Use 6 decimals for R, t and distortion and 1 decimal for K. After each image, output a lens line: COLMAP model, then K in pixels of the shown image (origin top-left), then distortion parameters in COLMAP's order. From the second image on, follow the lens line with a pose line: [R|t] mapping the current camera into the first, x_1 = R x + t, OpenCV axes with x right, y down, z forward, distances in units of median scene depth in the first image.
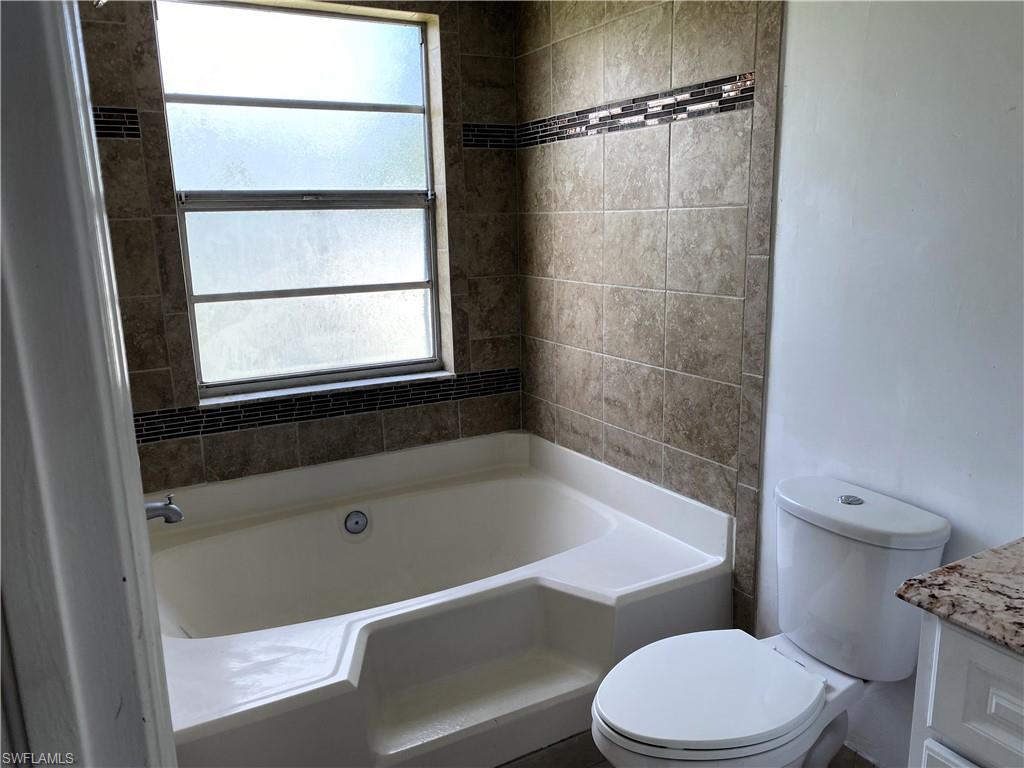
lens RADIAL K [[780.0, 0, 513.3], [0, 780.0, 387.9], [0, 0, 1]] dist [-0.002954, 0.000663]
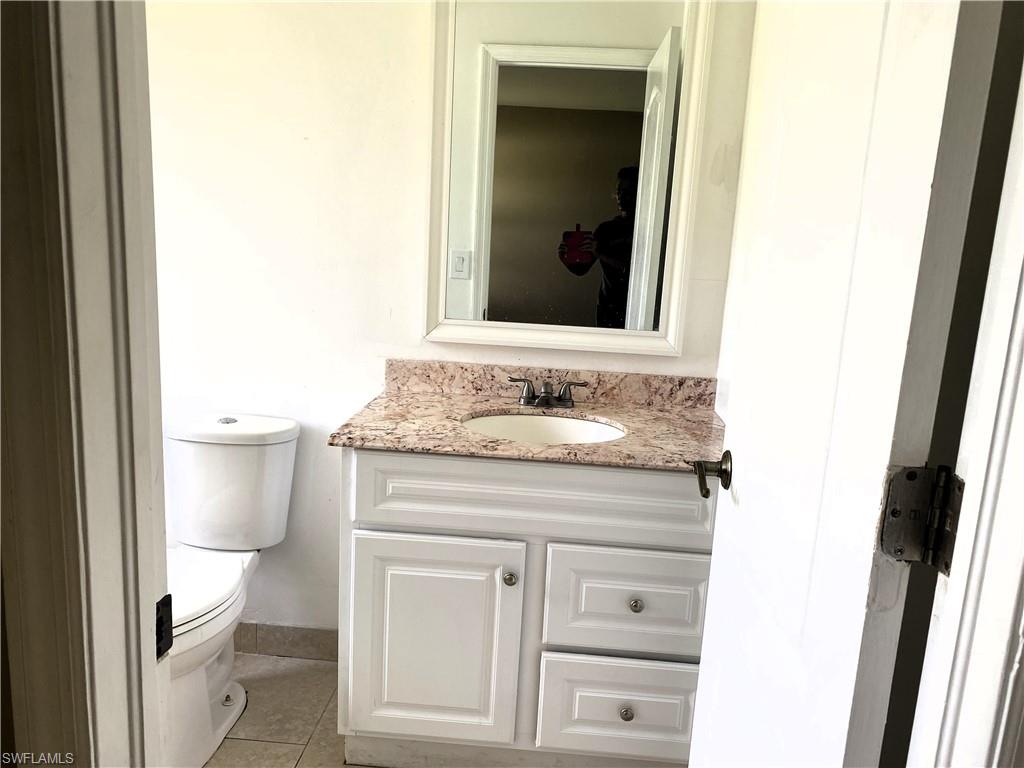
lens RADIAL K [[780.0, 0, 514.8], [0, 780.0, 382.0], [0, 0, 1]] dist [-0.002954, 0.000663]
pose [[0.538537, -0.112925, 0.835001, -0.612276], [0.116584, 0.991433, 0.058890, 0.094594], [-0.834498, 0.065633, 0.547088, -0.181882]]
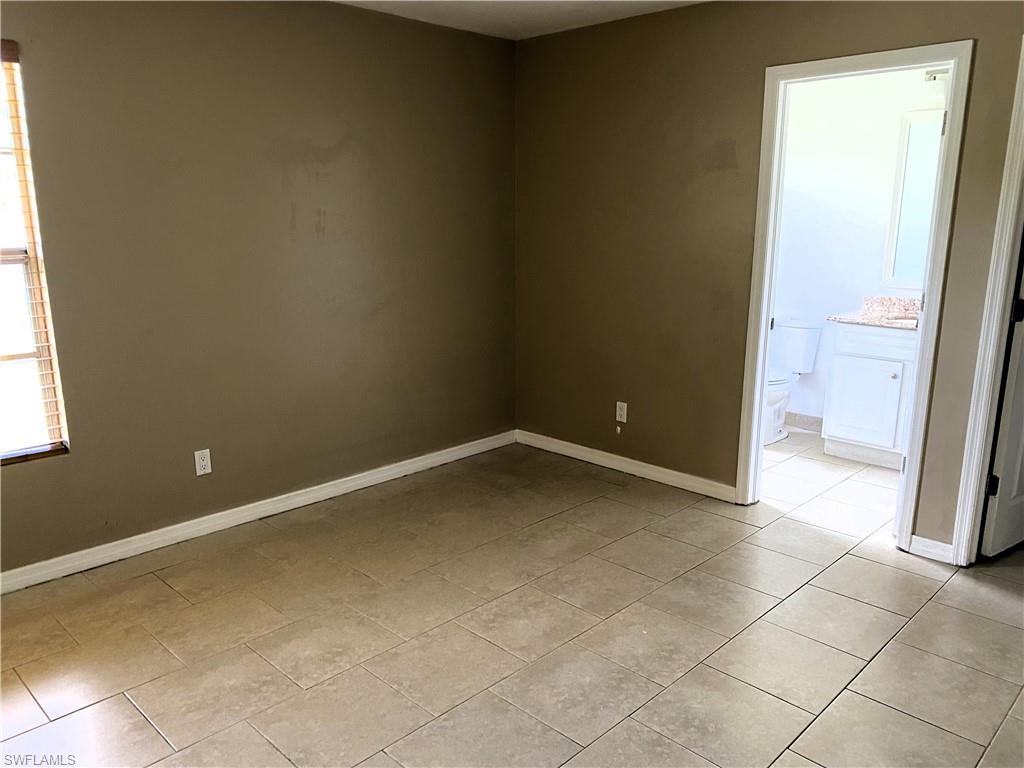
lens RADIAL K [[780.0, 0, 514.8], [0, 780.0, 384.4], [0, 0, 1]] dist [-0.002954, 0.000663]
pose [[0.958777, -0.048717, 0.279954, -2.400145], [0.045528, 0.998803, 0.017889, 0.473316], [-0.280490, -0.004406, 0.959847, -2.669629]]
